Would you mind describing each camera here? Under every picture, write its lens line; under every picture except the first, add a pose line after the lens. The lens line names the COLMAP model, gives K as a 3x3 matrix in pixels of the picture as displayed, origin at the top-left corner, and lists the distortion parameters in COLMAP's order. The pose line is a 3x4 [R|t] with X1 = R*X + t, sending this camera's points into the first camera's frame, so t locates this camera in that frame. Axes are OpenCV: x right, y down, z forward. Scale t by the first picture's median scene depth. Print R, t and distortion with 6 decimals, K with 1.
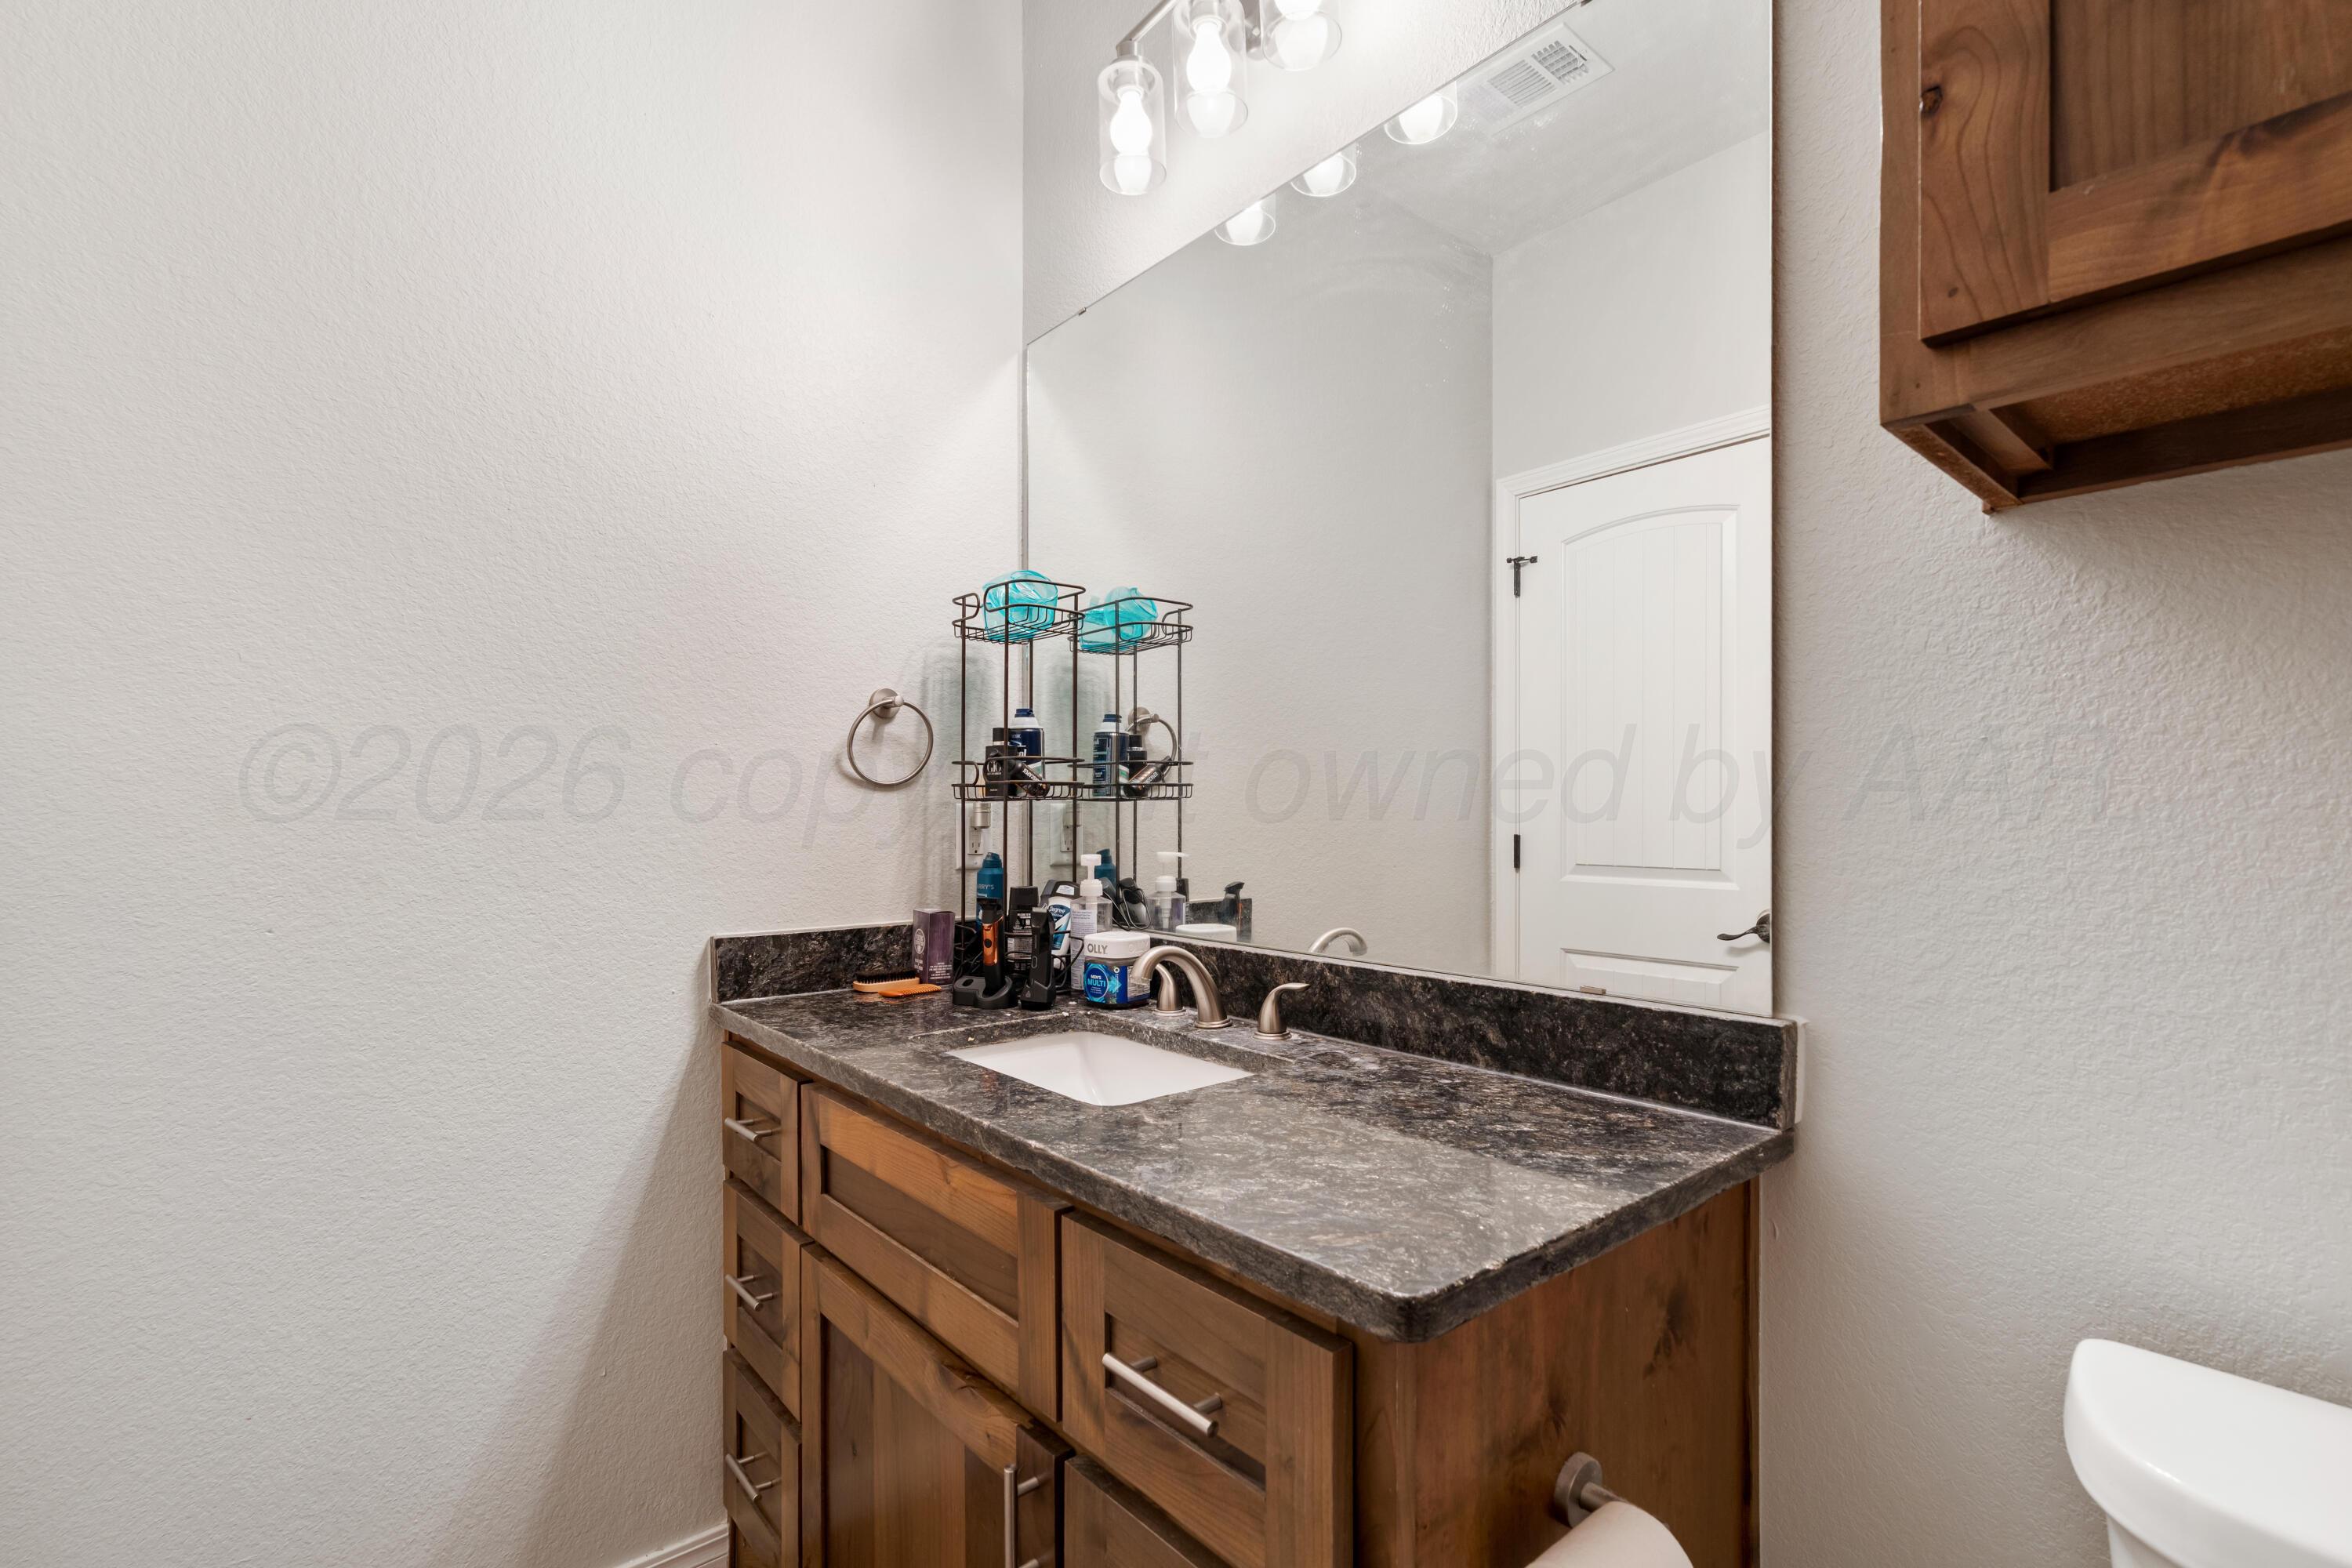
lens RADIAL K [[1087.1, 0, 1186.2], [0, 1087.1, 826.3], [0, 0, 1]] dist [-0.000485, -0.000066]
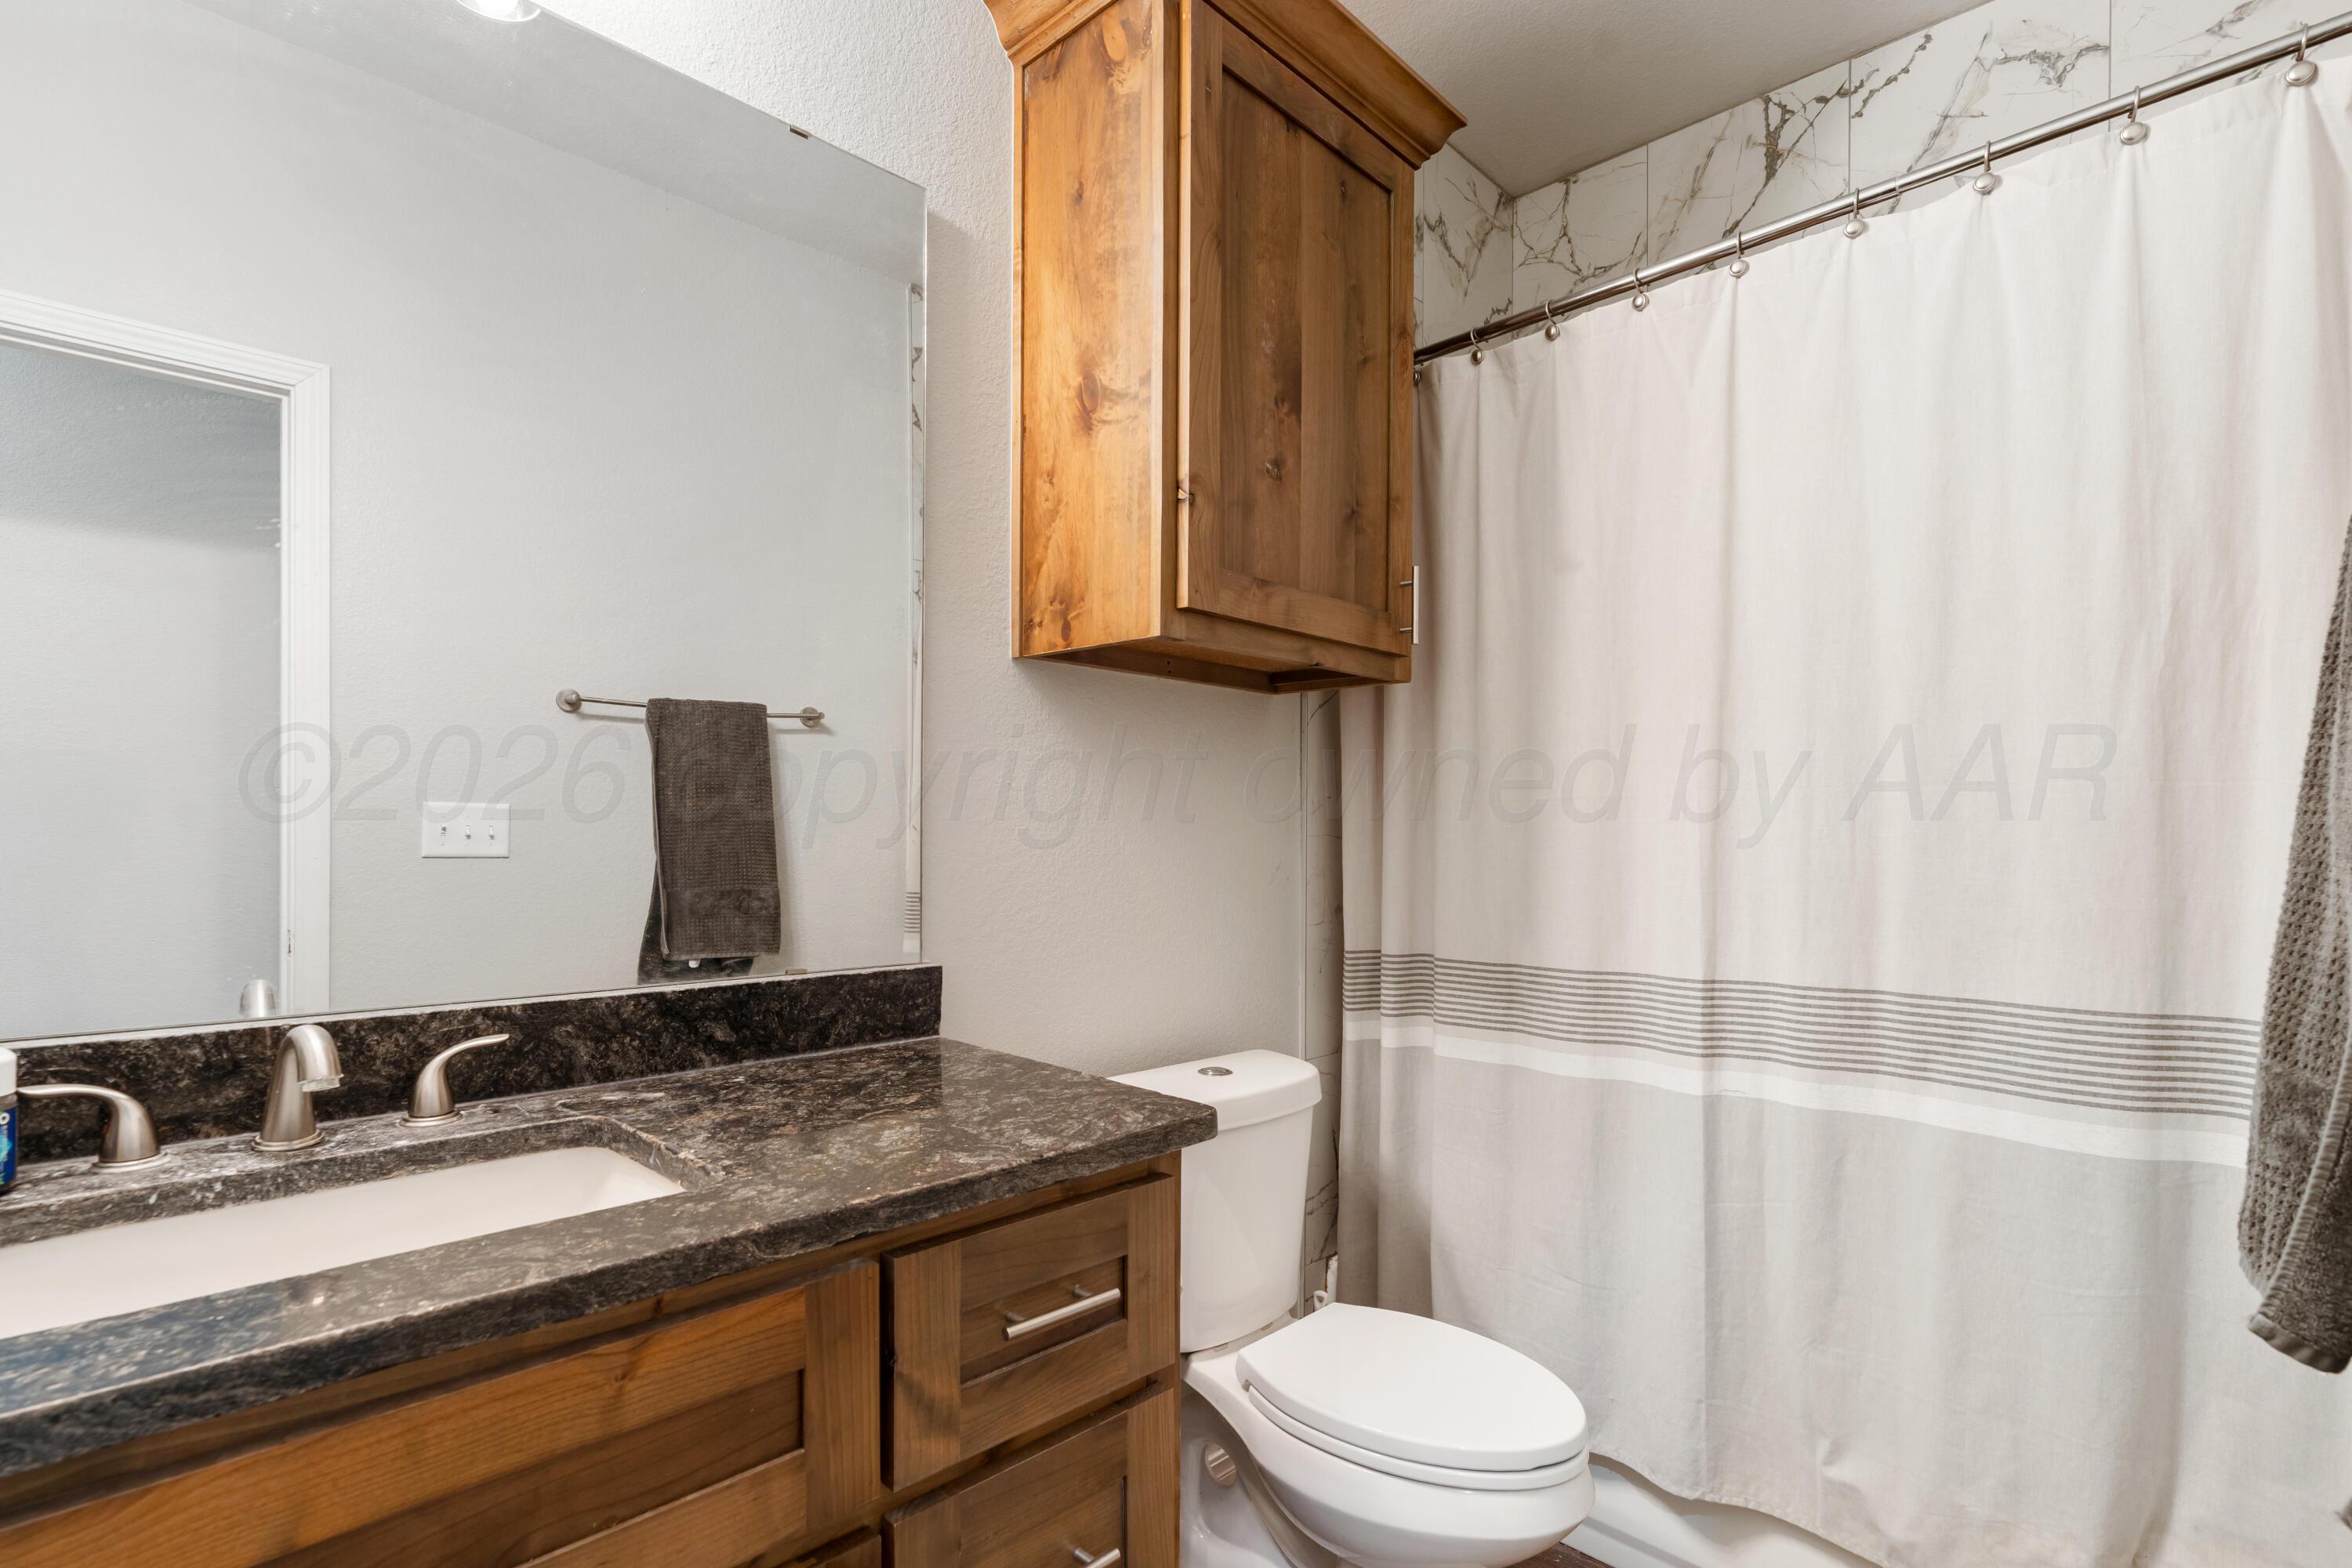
lens RADIAL K [[1087.1, 0, 1186.2], [0, 1087.1, 826.3], [0, 0, 1]] dist [-0.000485, -0.000066]
pose [[-0.069668, 0.004303, 0.997561, -0.839827], [0.003560, 0.999985, -0.004065, -0.001491], [-0.997564, 0.003268, -0.069683, 0.656597]]
